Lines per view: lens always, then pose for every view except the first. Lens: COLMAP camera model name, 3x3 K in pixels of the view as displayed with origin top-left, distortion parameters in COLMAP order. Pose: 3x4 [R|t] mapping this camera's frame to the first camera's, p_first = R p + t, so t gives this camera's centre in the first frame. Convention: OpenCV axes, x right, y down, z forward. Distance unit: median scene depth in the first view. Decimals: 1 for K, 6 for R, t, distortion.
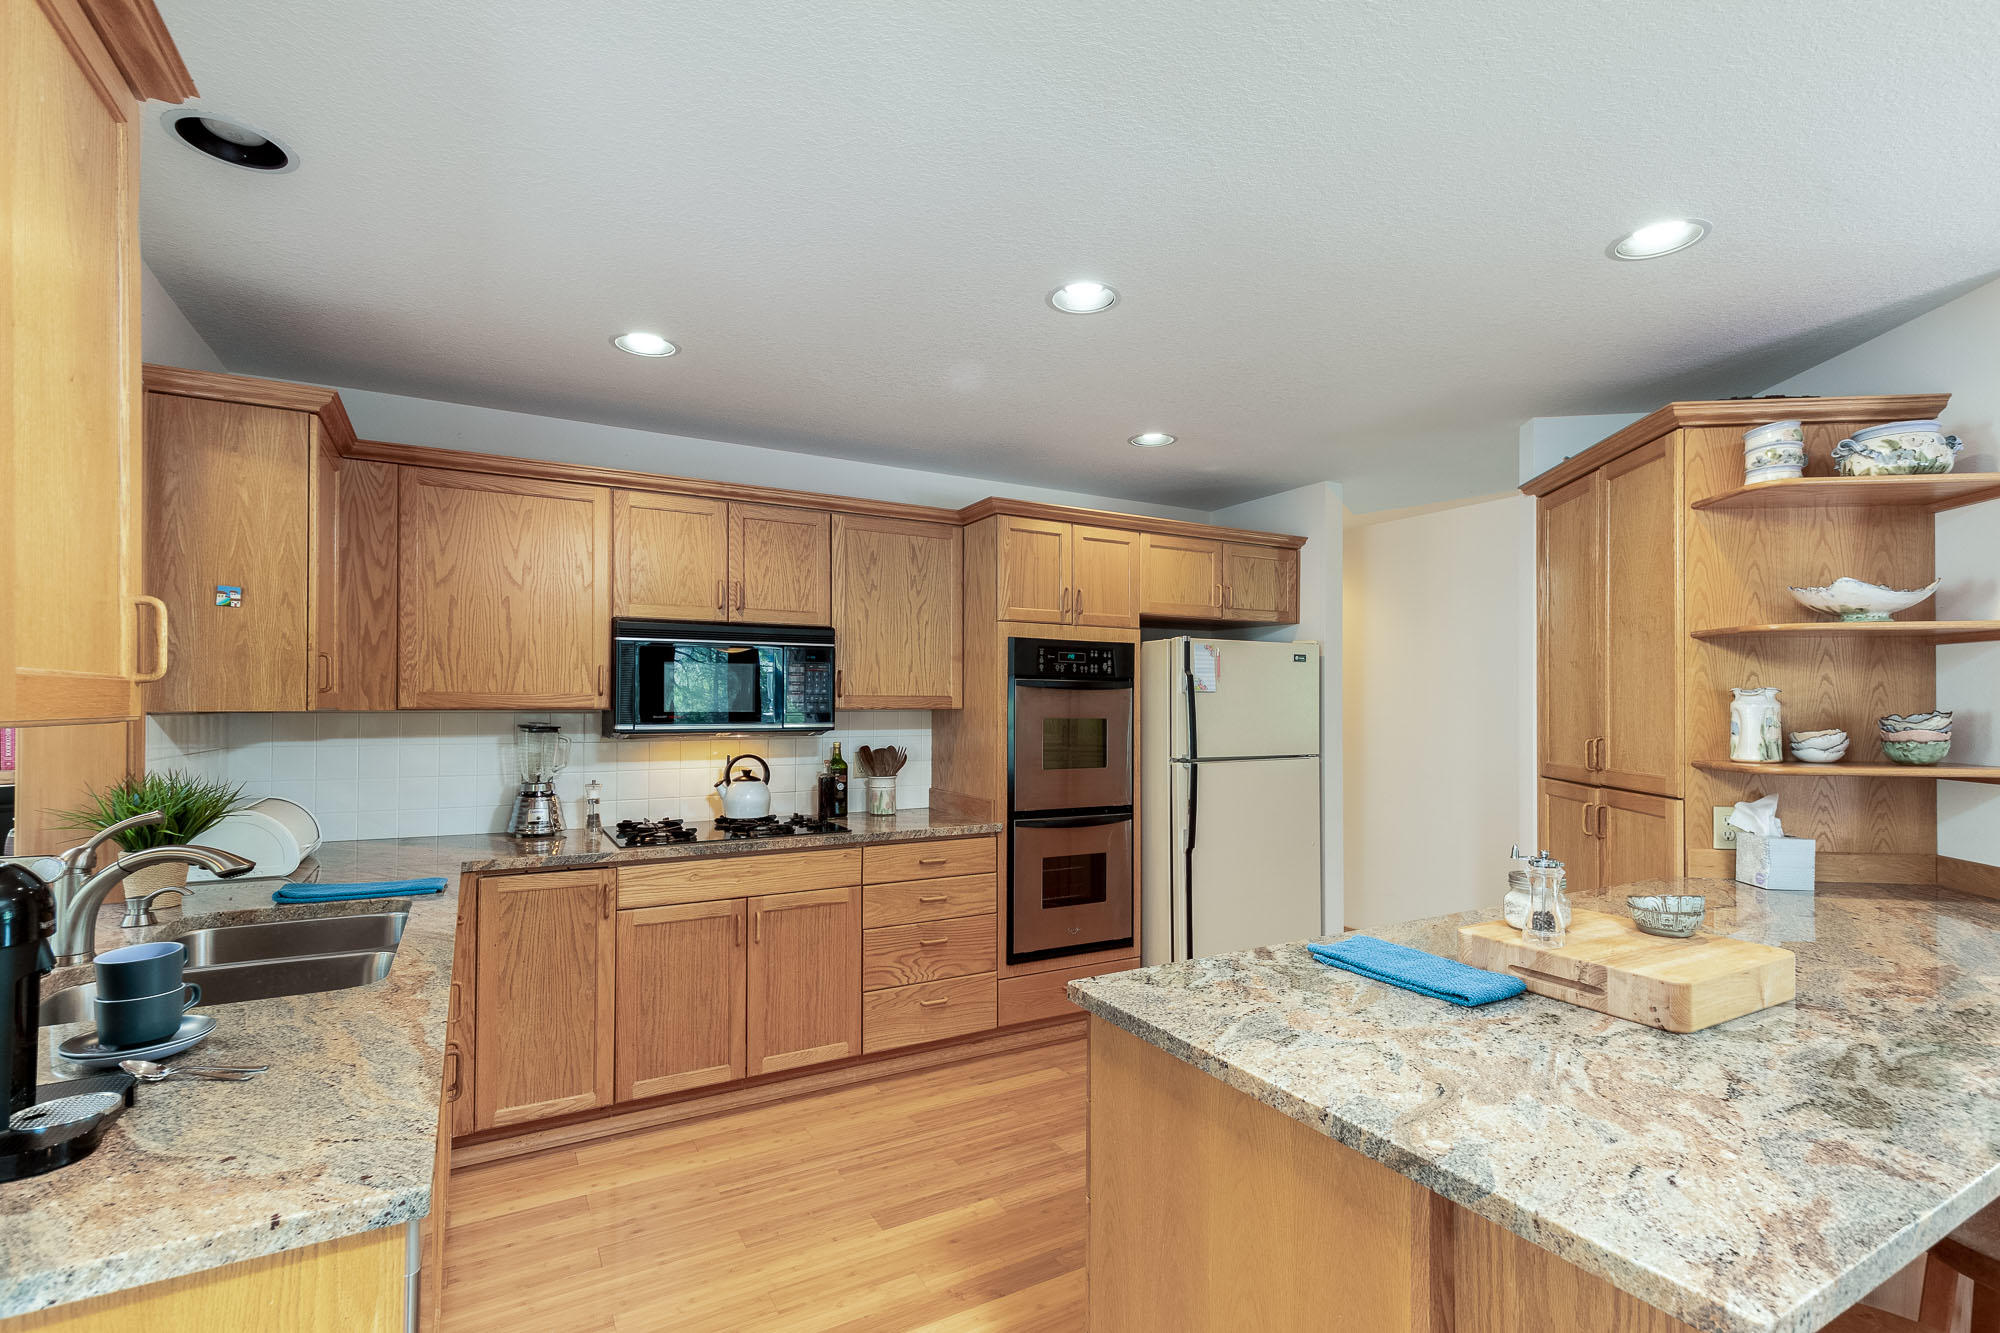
lens RADIAL K [[910.3, 0, 998.2], [0, 910.3, 701.1], [0, 0, 1]] dist [0.000611, -0.000565]
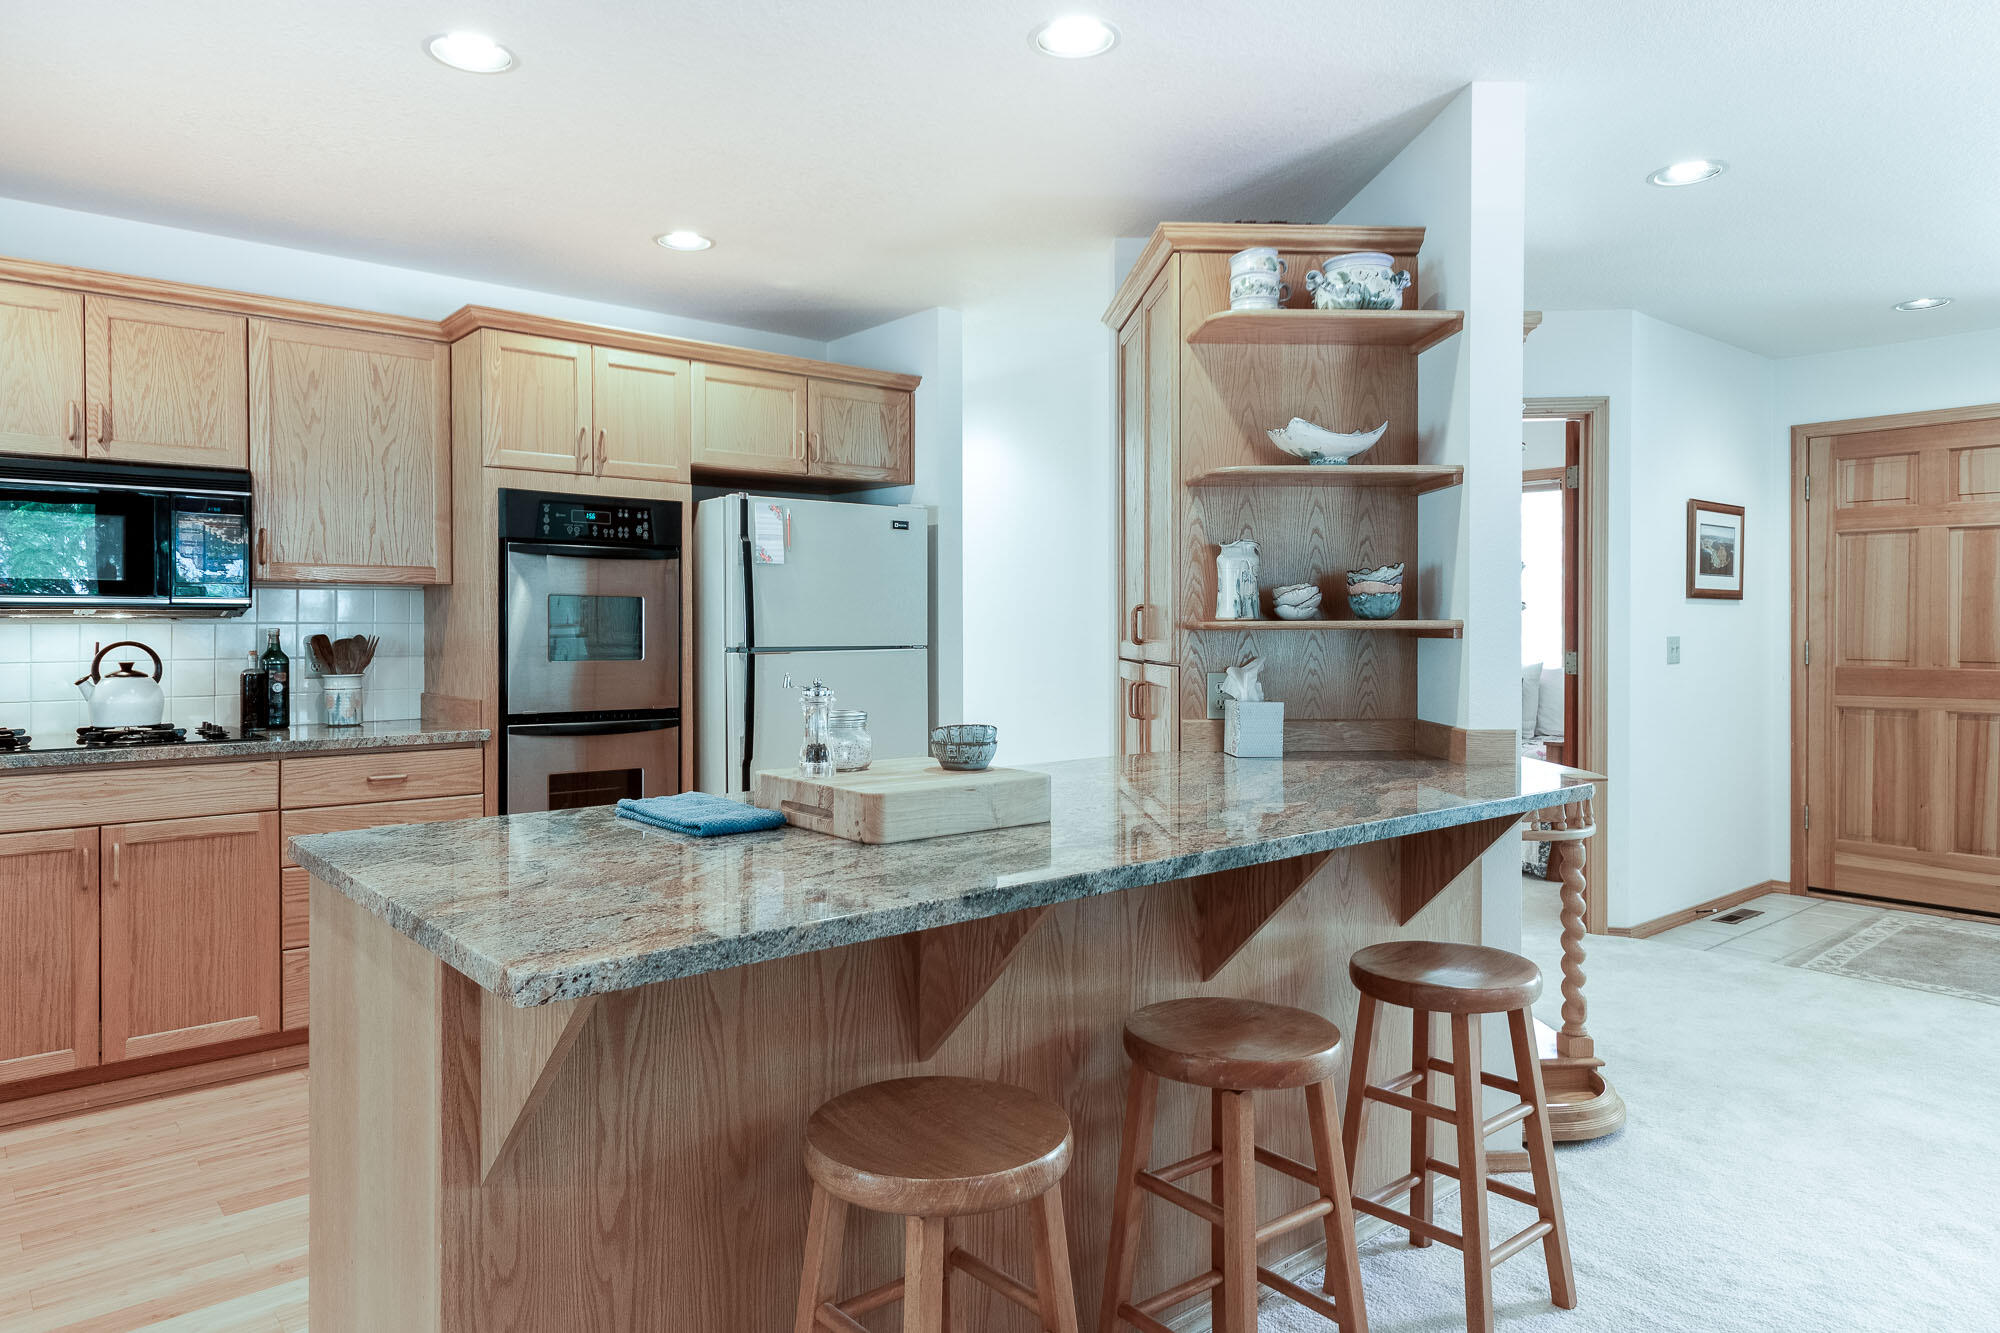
lens RADIAL K [[1262.9, 0, 962.0], [0, 1262.9, 640.7], [0, 0, 1]] dist [0.000740, -0.000542]
pose [[0.983960, -0.002031, 0.178379, 0.207359], [-0.000670, 0.999886, 0.015080, 0.042469], [-0.178390, -0.014958, 0.983846, -0.125240]]
